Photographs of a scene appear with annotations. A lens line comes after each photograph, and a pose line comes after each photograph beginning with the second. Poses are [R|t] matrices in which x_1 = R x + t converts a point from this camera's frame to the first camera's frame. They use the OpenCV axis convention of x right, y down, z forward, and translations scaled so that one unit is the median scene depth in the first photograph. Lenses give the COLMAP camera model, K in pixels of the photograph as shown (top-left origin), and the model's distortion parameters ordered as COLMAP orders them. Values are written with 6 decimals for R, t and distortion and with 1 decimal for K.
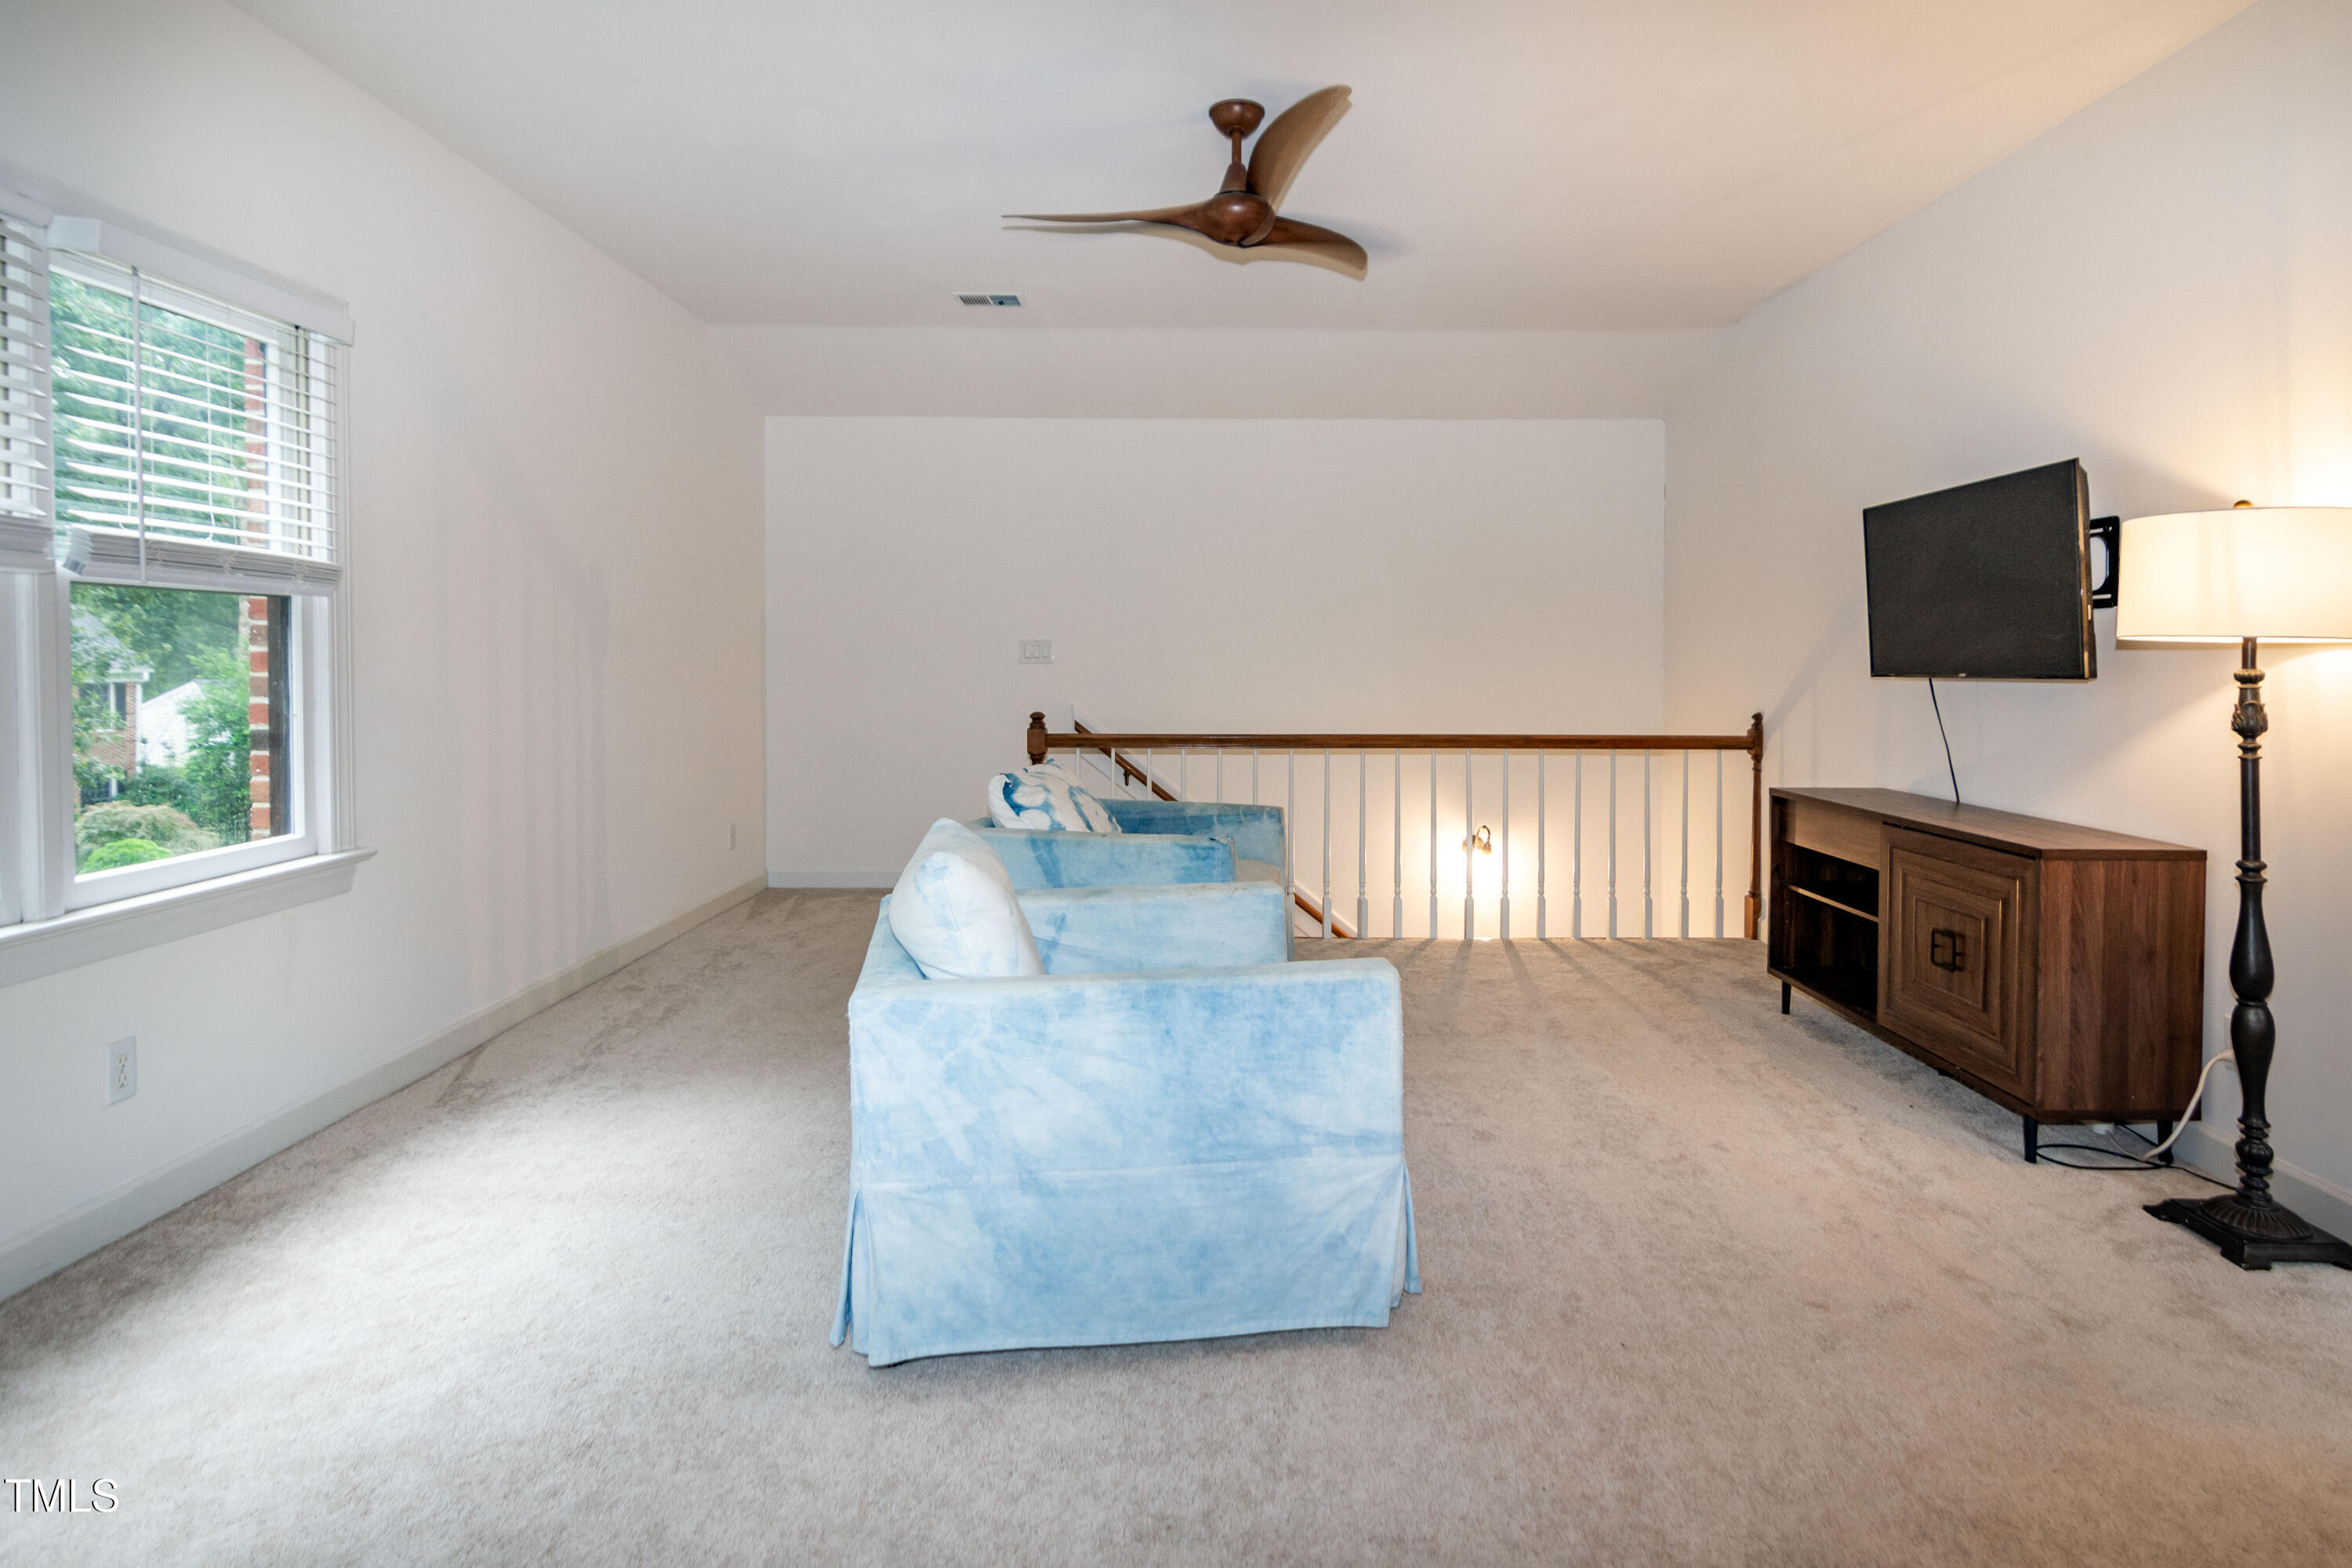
lens RADIAL K [[1220.8, 0, 1215.6], [0, 1220.8, 687.1], [0, 0, 1]] dist [-0.000622, -0.000163]
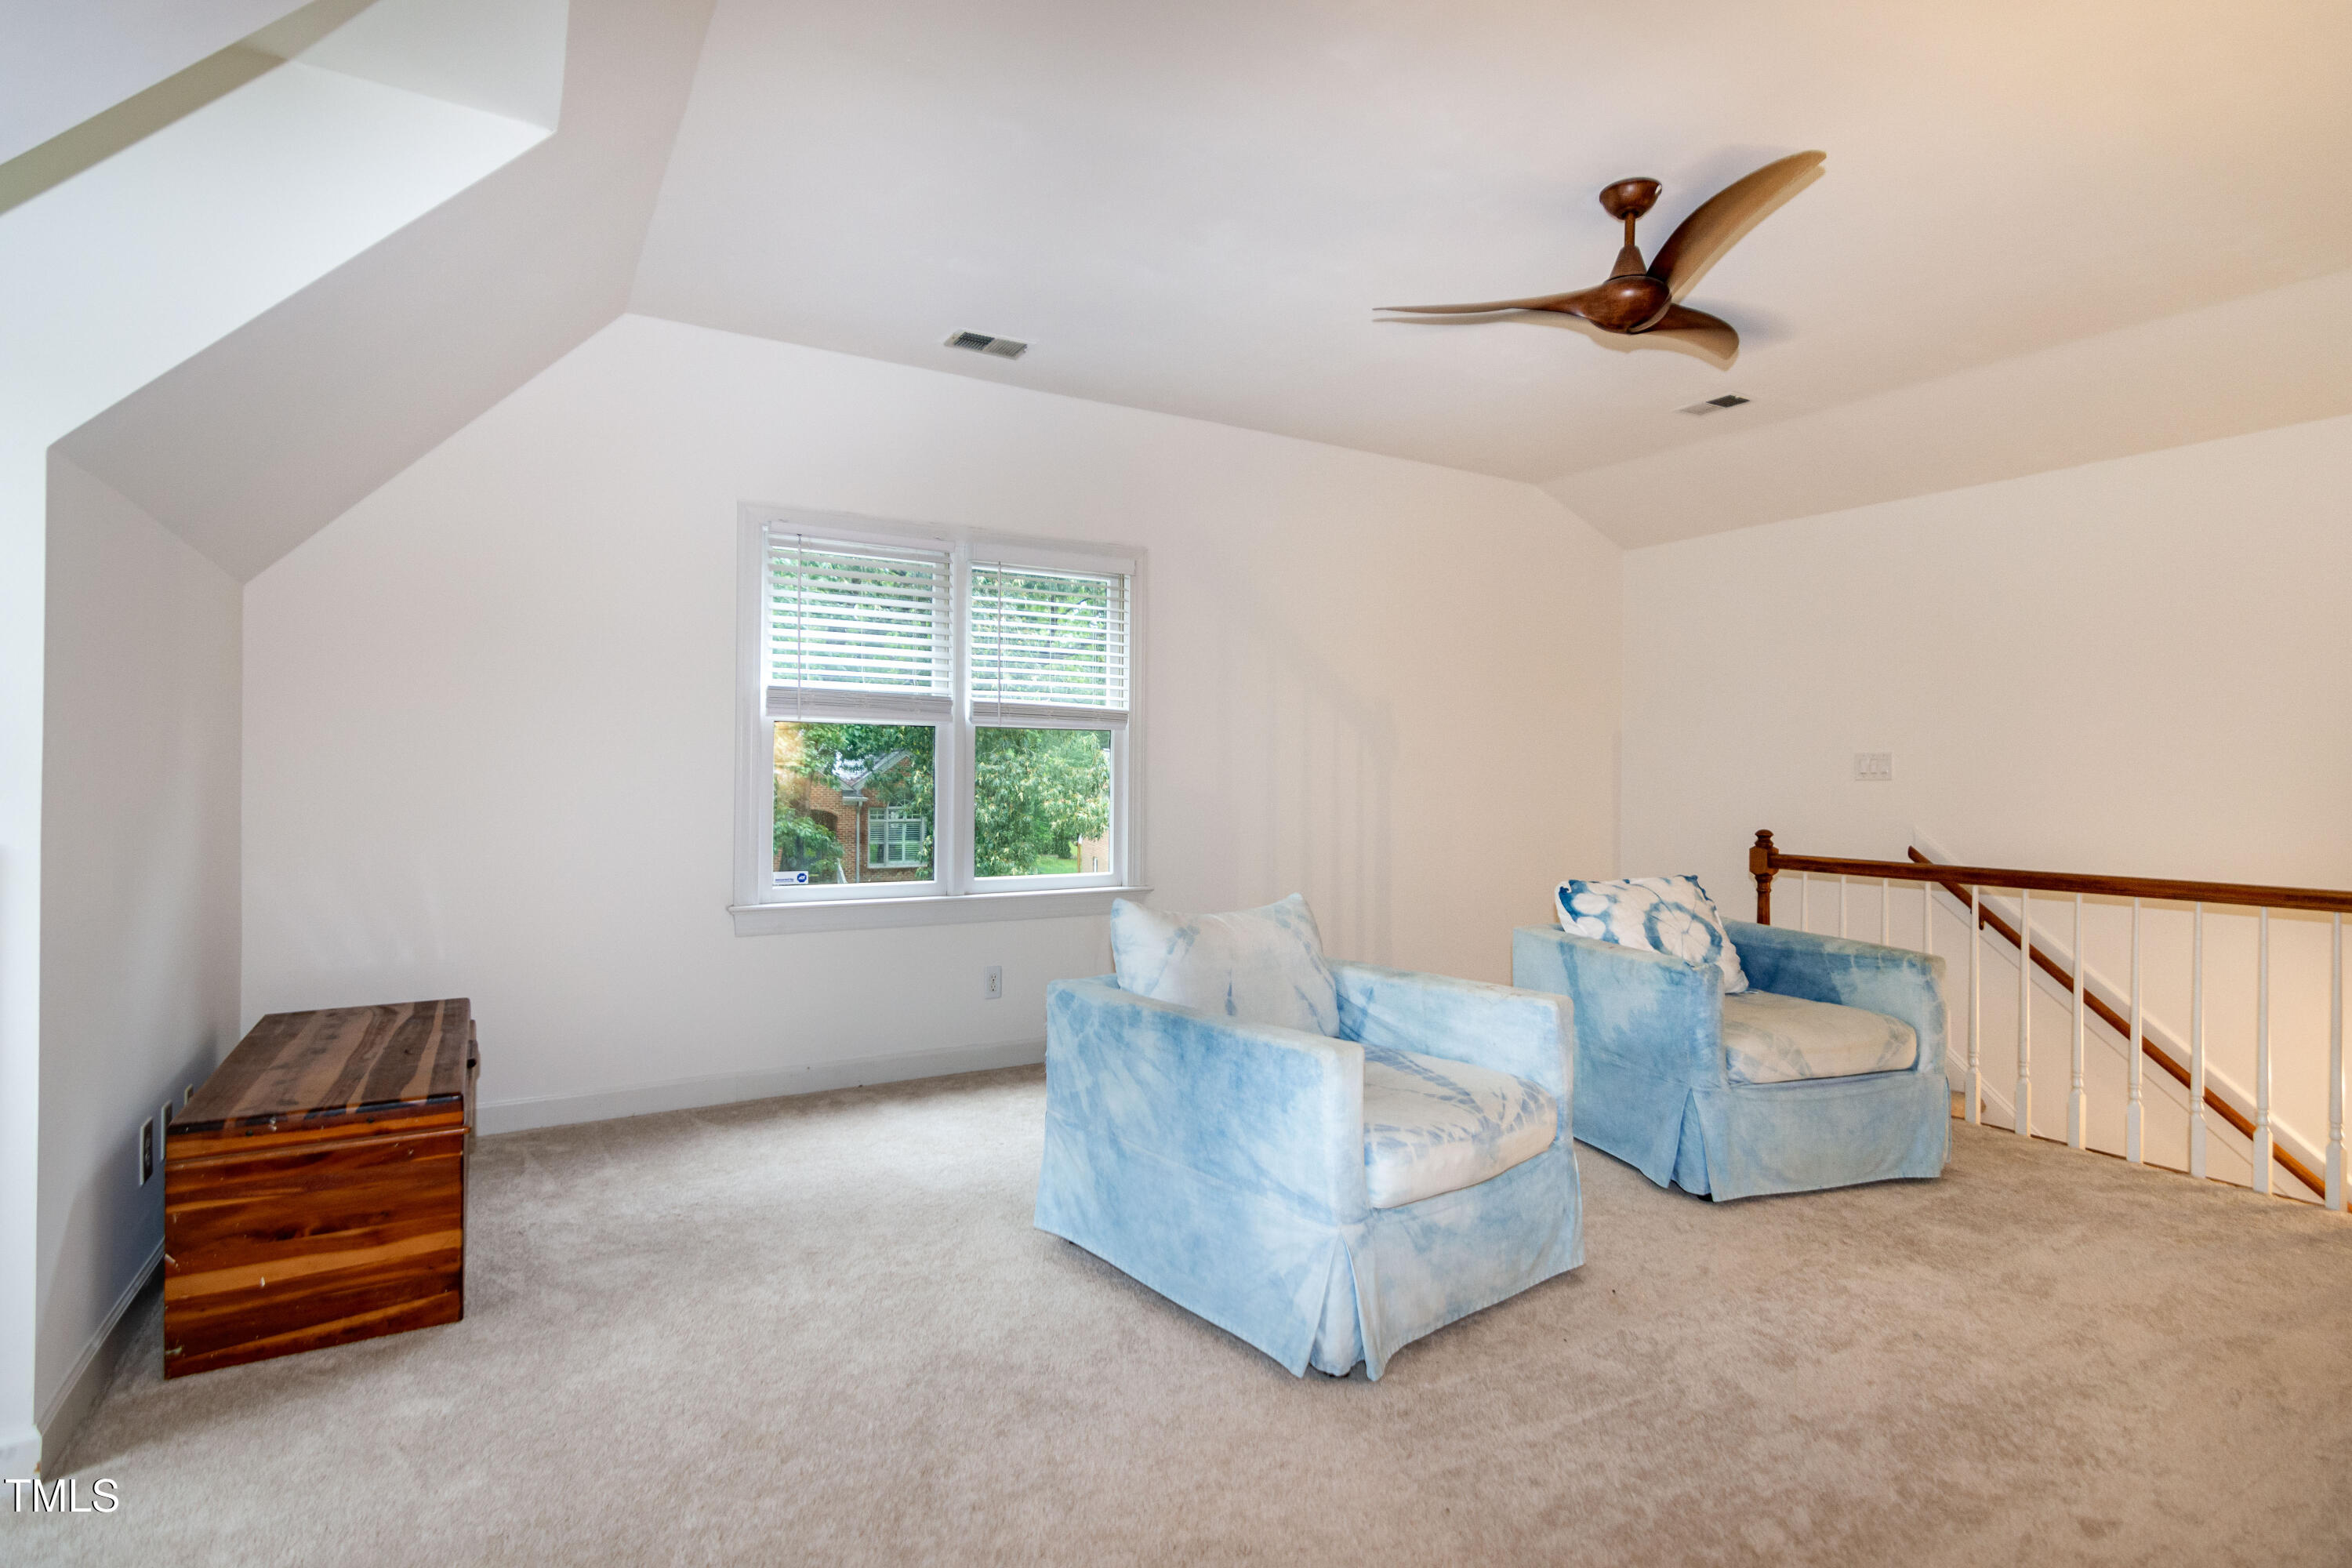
lens RADIAL K [[1192.0, 0, 1176.0], [0, 1192.0, 784.0], [0, 0, 1]] dist [-0.001572, -0.000385]
pose [[0.488218, 0.007302, -0.872691, 0.730234], [-0.027724, 0.999590, -0.007147, 0.007392], [0.872281, 0.027684, 0.488221, 0.274261]]
